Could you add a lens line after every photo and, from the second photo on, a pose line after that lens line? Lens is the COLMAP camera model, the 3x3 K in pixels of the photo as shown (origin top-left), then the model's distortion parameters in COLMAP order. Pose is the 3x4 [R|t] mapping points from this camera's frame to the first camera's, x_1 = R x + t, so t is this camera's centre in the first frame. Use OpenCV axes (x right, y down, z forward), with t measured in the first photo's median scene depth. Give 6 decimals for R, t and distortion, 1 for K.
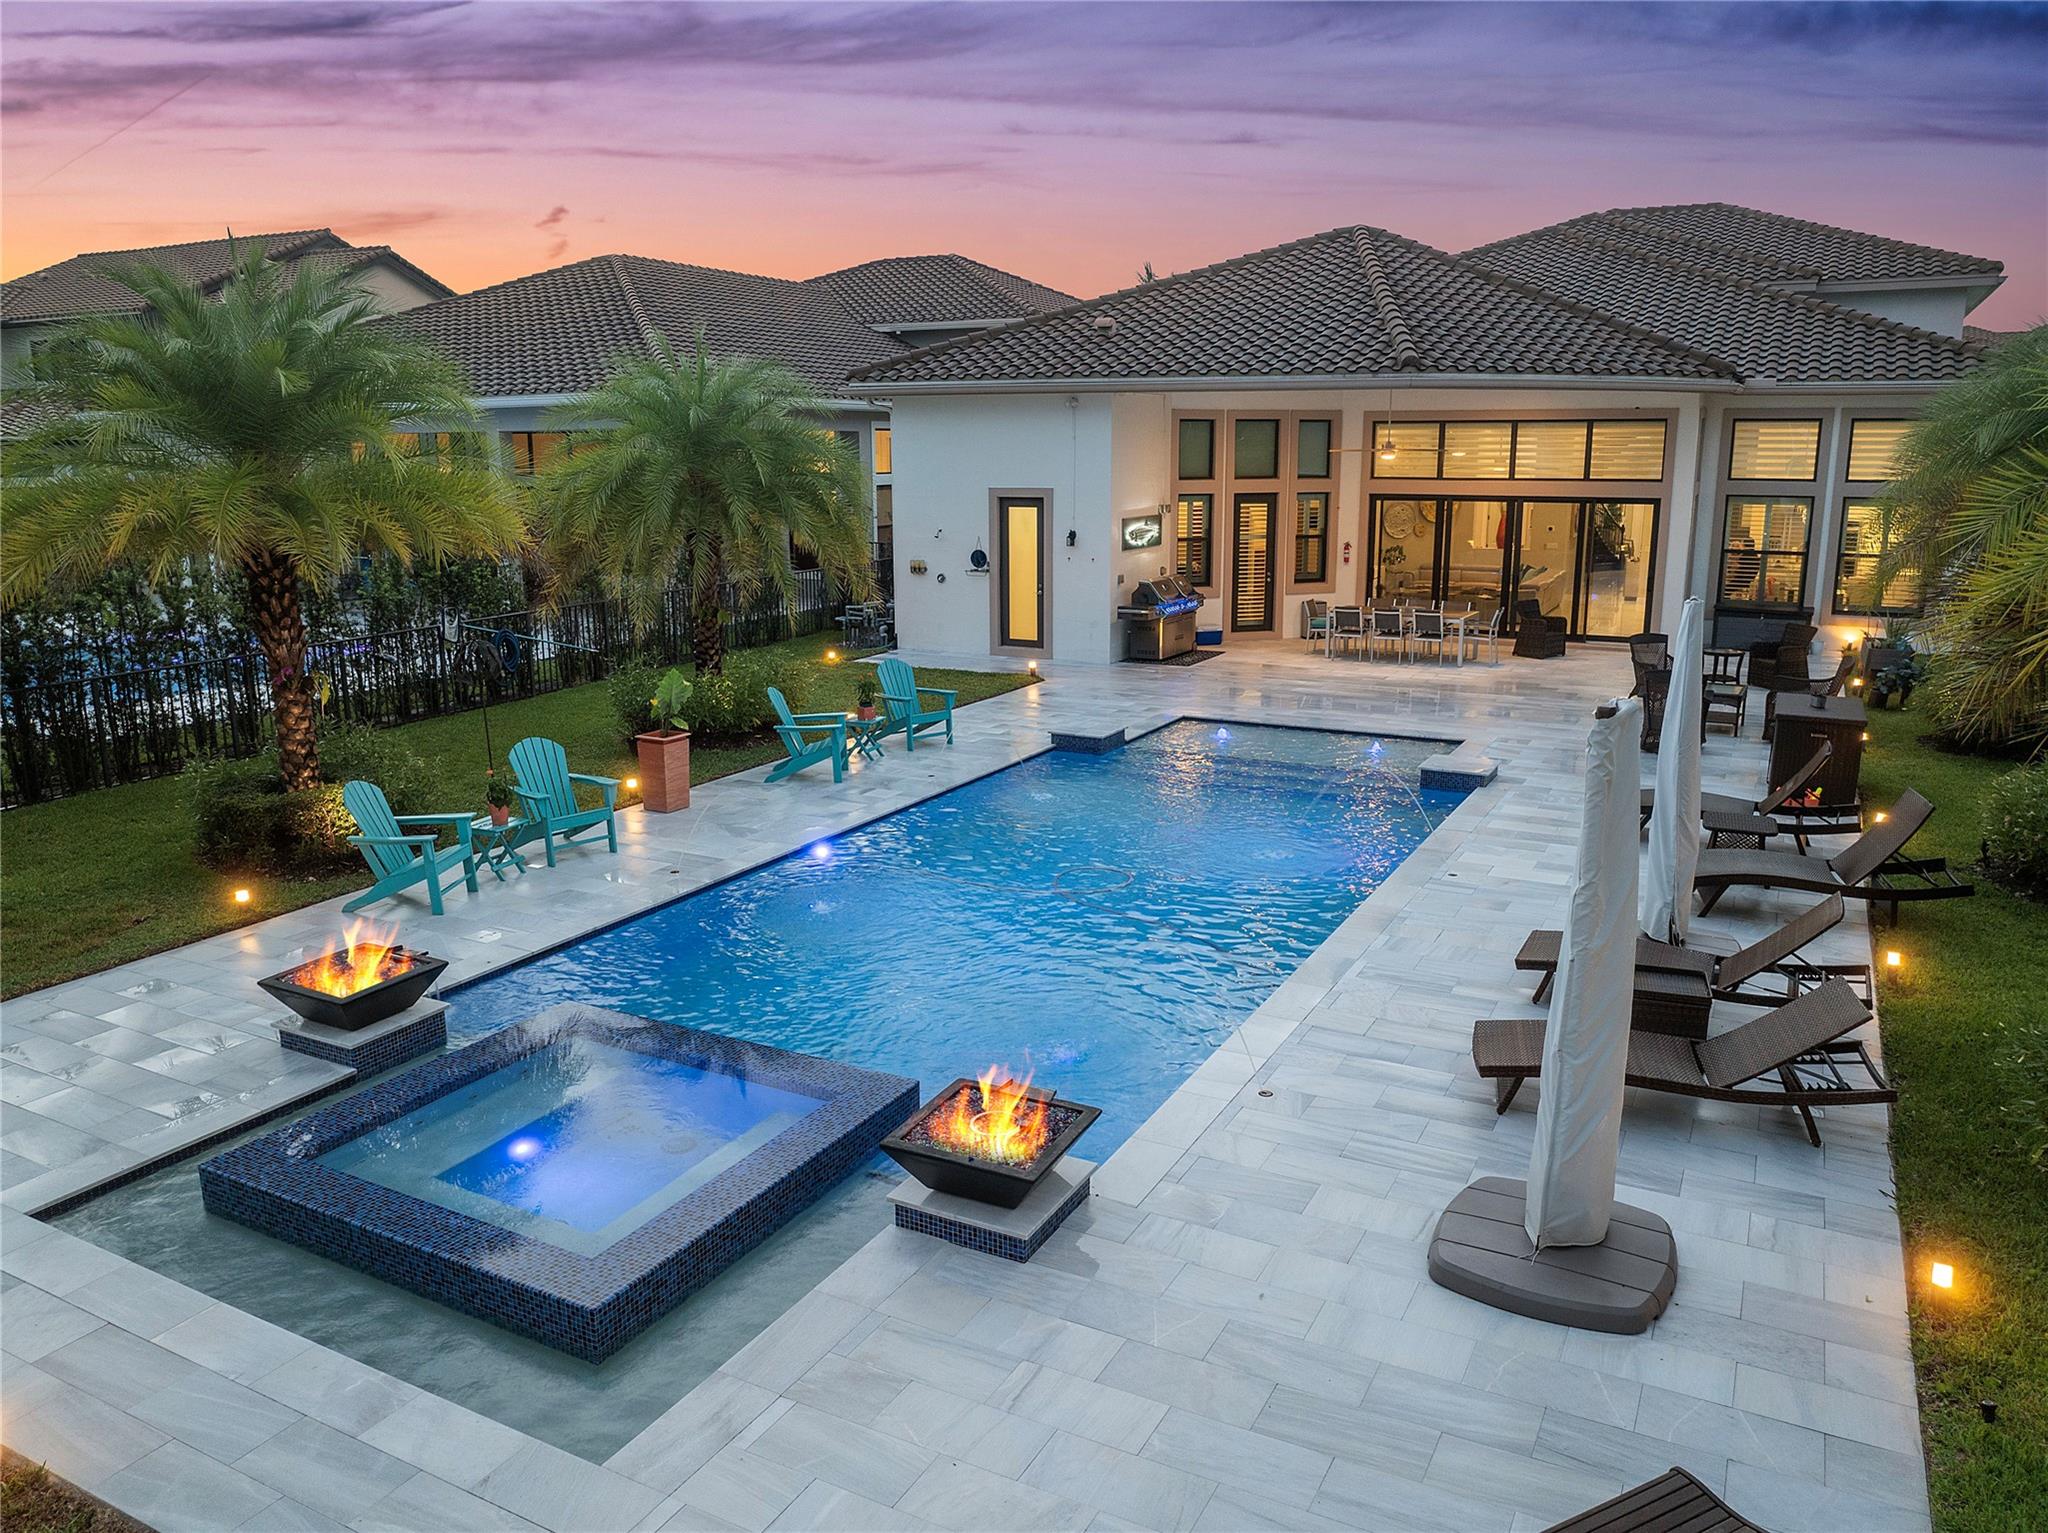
lens RADIAL K [[1452.2, 0, 1031.8], [0, 1452.2, 771.8], [0, 0, 1]] dist [-0.041492, 0.000831]
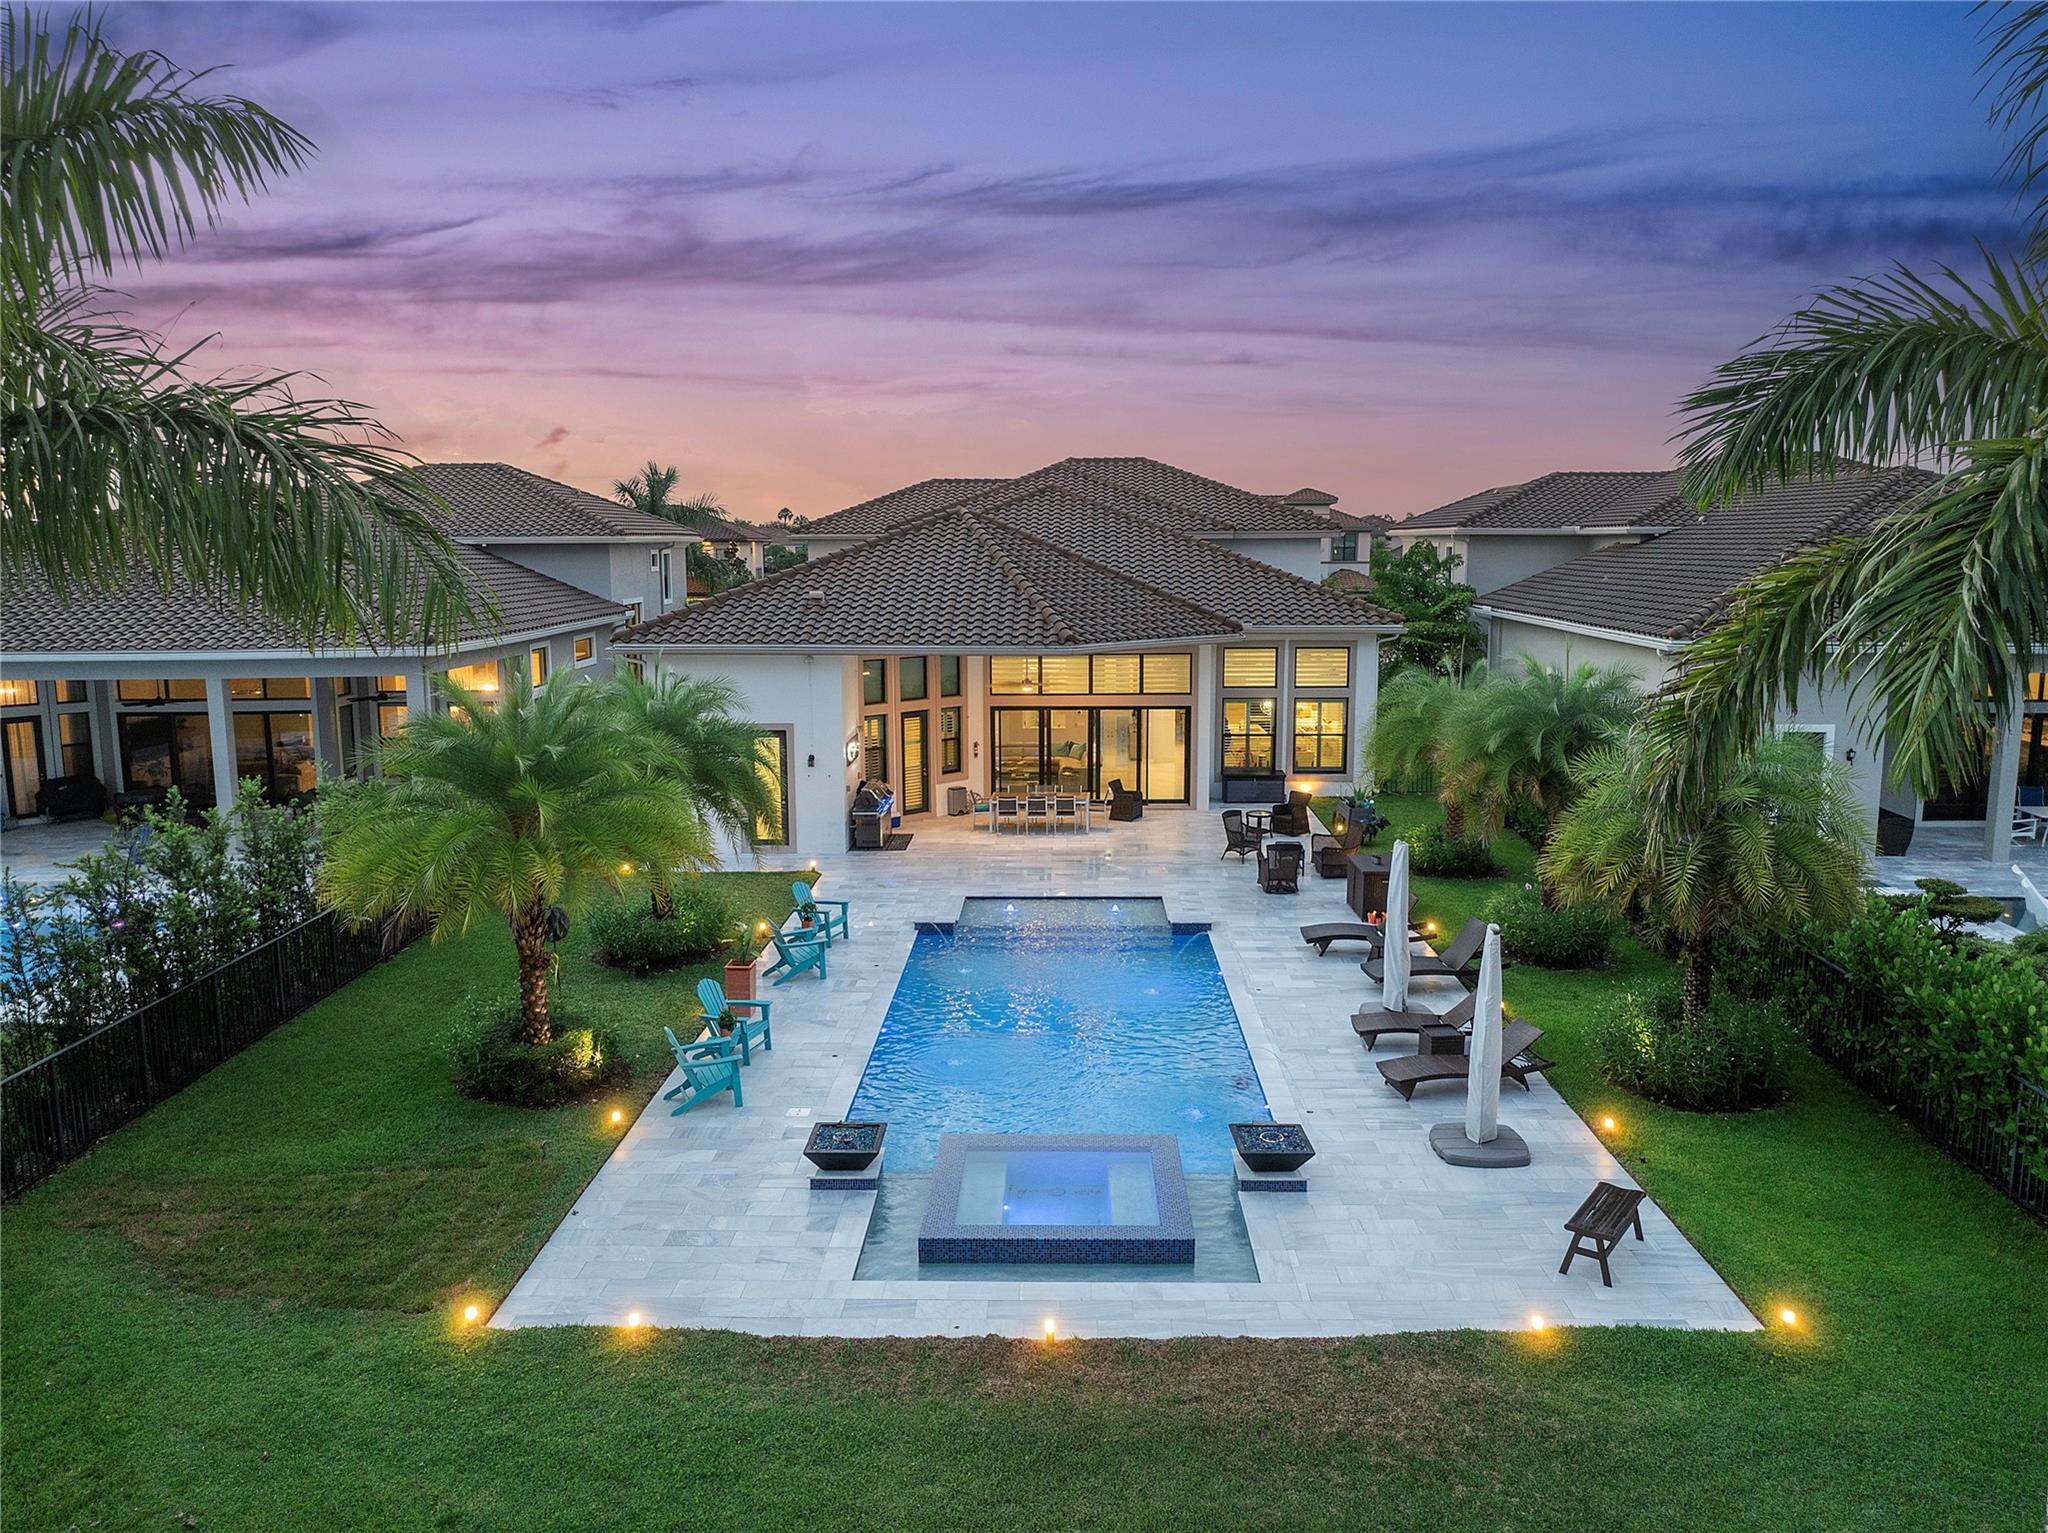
lens RADIAL K [[1452.2, 0, 1031.8], [0, 1452.2, 771.8], [0, 0, 1]] dist [-0.041492, 0.000831]
pose [[0.894328, -0.069325, 0.442008, -0.359823], [0.098943, 0.994108, -0.044277, -0.071125], [-0.436334, 0.083331, 0.895918, -0.246677]]
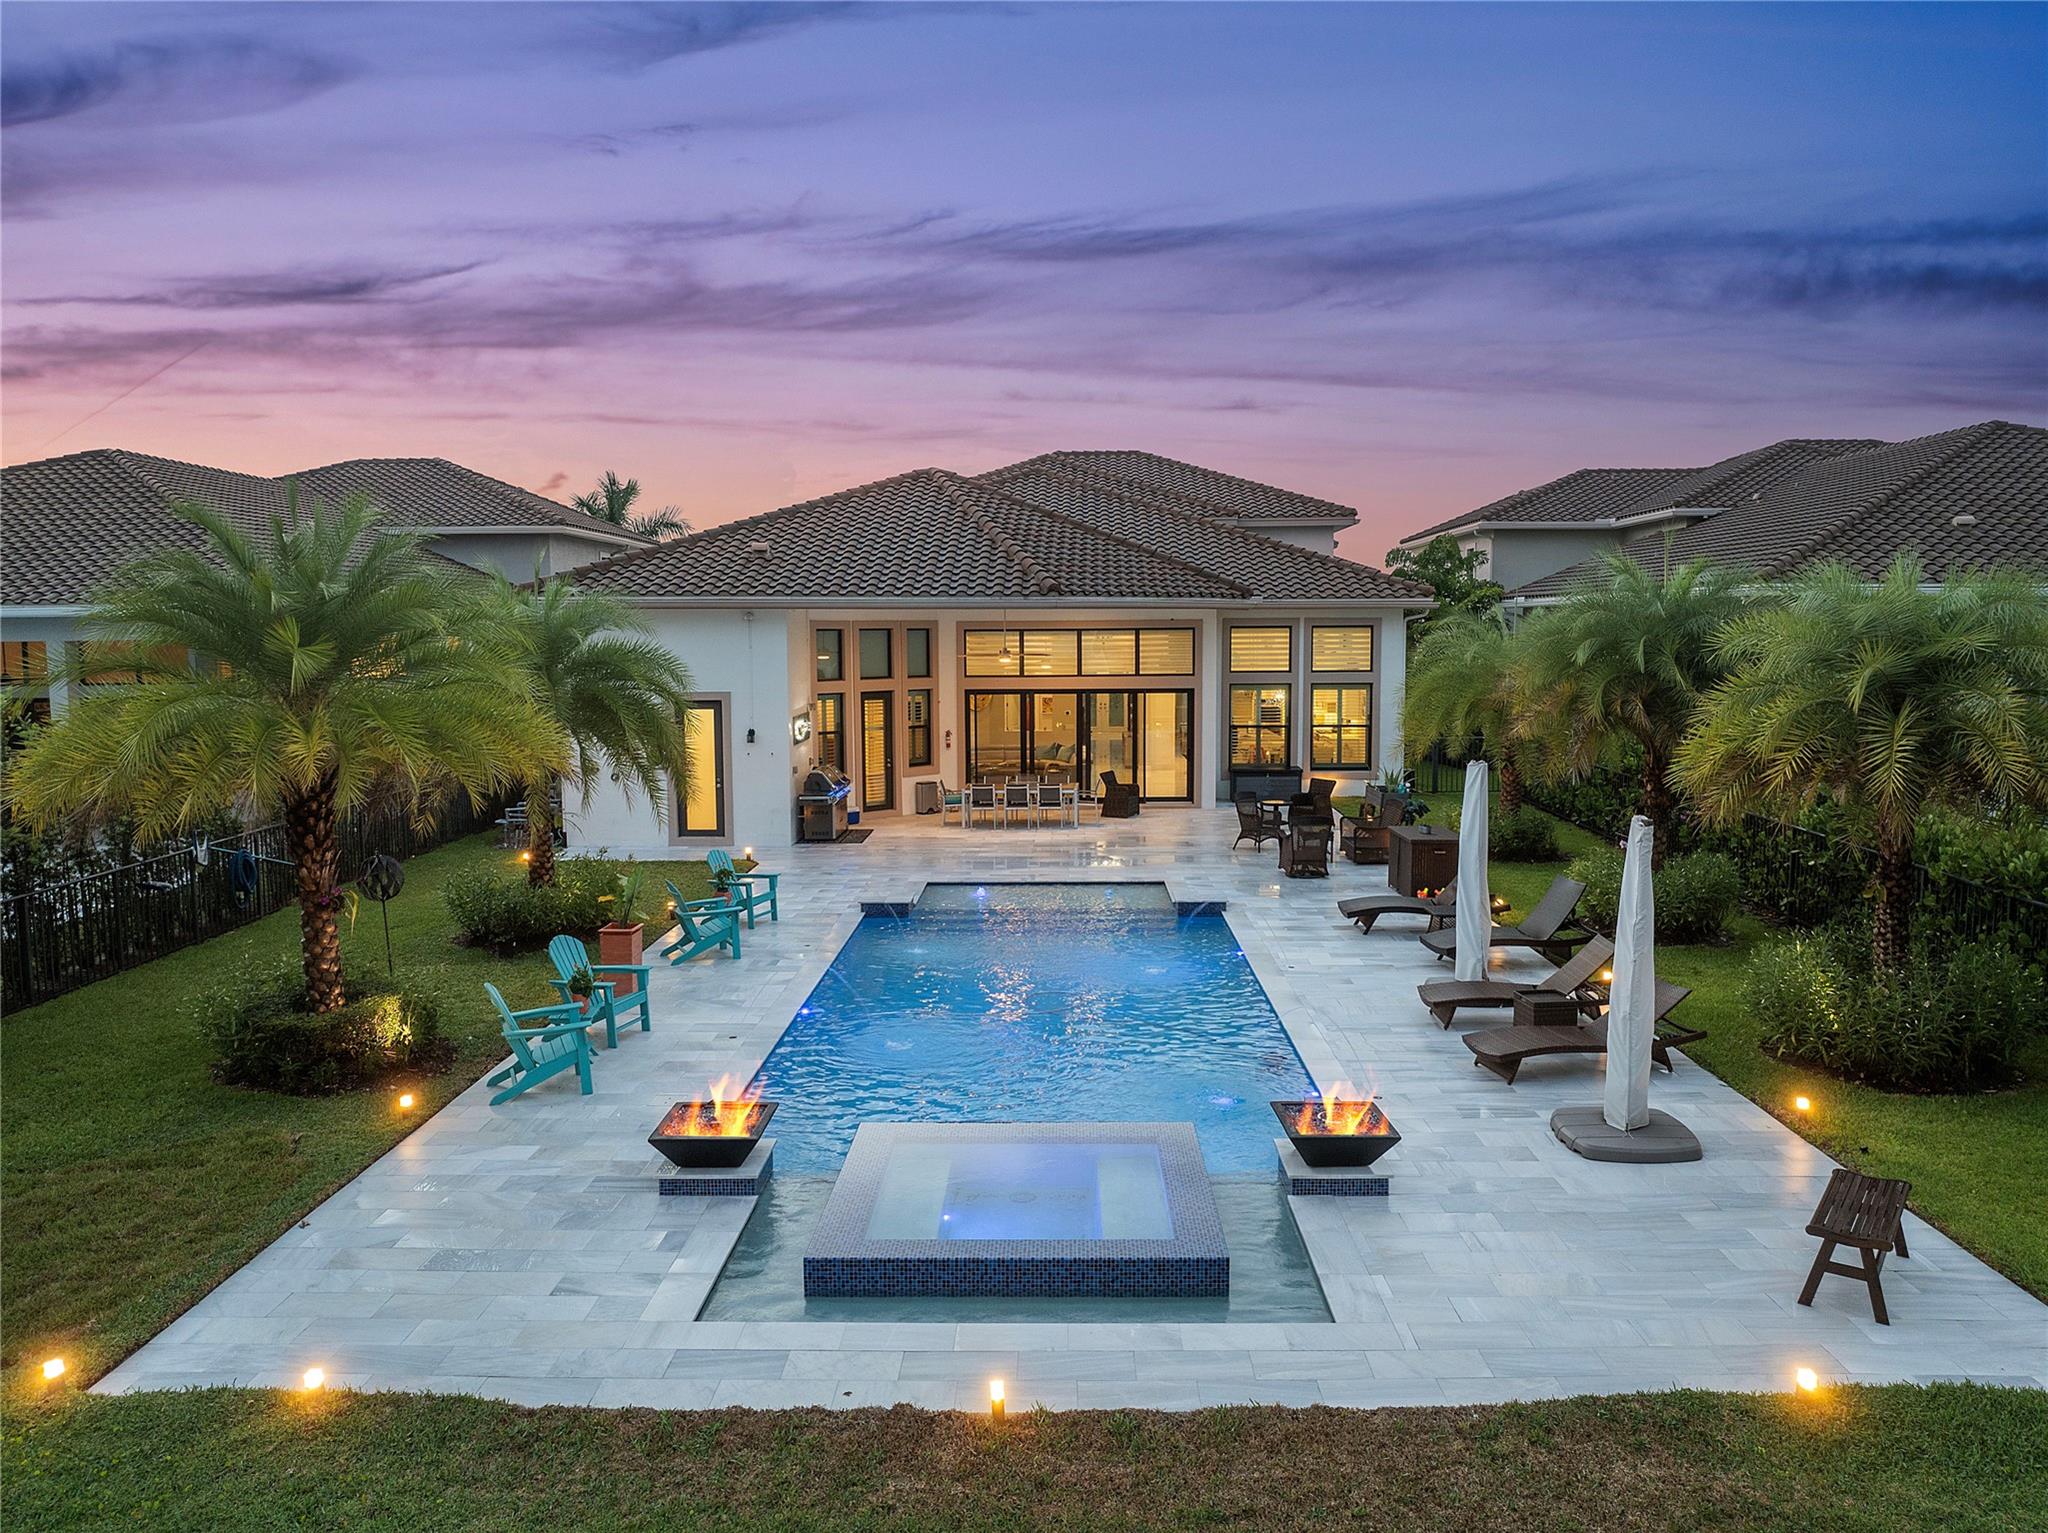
lens RADIAL K [[1452.2, 0, 1031.8], [0, 1452.2, 771.8], [0, 0, 1]] dist [-0.041492, 0.000831]
pose [[0.892531, -0.045672, 0.448667, -0.271211], [0.101186, 0.989775, -0.100534, -0.000043], [-0.439488, 0.135128, 0.888027, -0.076974]]
